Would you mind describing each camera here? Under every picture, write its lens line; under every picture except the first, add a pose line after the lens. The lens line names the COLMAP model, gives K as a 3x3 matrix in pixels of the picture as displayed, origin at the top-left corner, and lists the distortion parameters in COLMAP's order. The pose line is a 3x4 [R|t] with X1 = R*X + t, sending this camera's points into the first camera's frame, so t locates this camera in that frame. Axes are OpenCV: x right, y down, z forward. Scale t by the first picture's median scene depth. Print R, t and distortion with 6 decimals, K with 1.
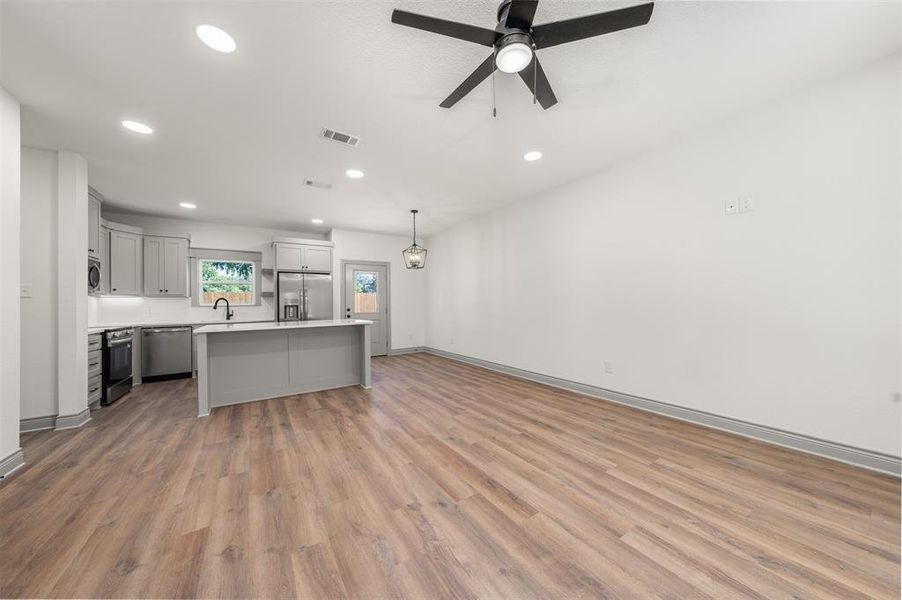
lens RADIAL K [[303.3, 0, 452.4], [0, 303.3, 299.3], [0, 0, 1]] dist [-0.000555, 0.000012]
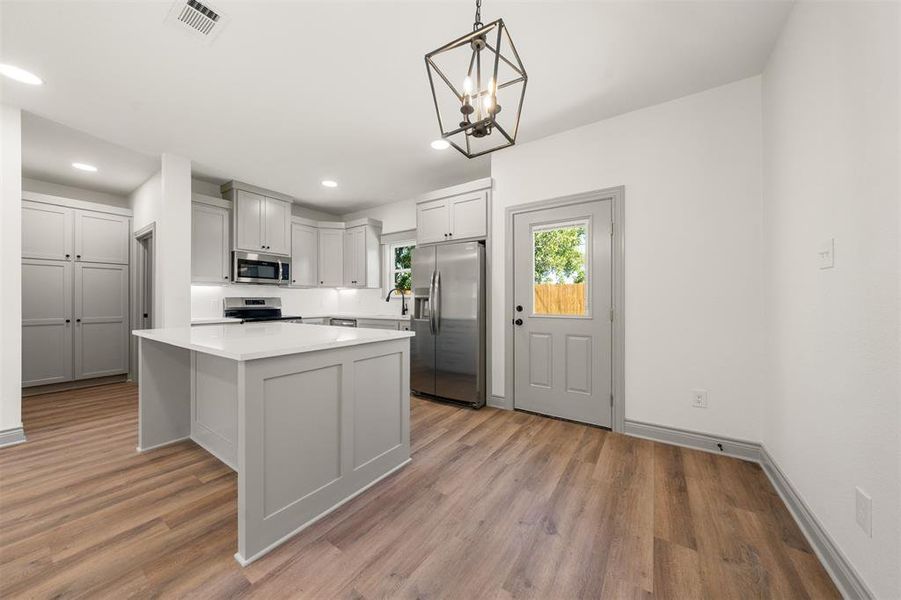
lens RADIAL K [[308.3, 0, 452.7], [0, 308.3, 296.9], [0, 0, 1]] dist [-0.001009, 0.000002]
pose [[0.387660, 0.007034, -0.921776, 0.121014], [0.008560, 0.999900, 0.011230, 0.016141], [0.921763, -0.012244, 0.387561, 1.245388]]
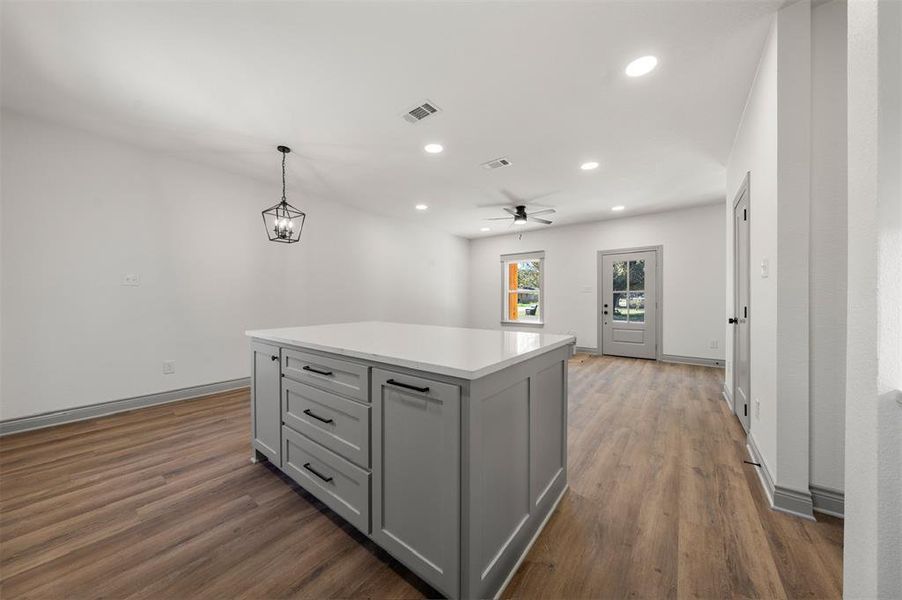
lens RADIAL K [[303.3, 0, 452.4], [0, 303.3, 299.3], [0, 0, 1]] dist [-0.000555, 0.000012]
pose [[-0.333604, 0.015027, 0.942594, -1.154941], [-0.006342, 0.999815, -0.018184, 0.038866], [-0.942692, -0.012045, -0.333447, 1.232681]]
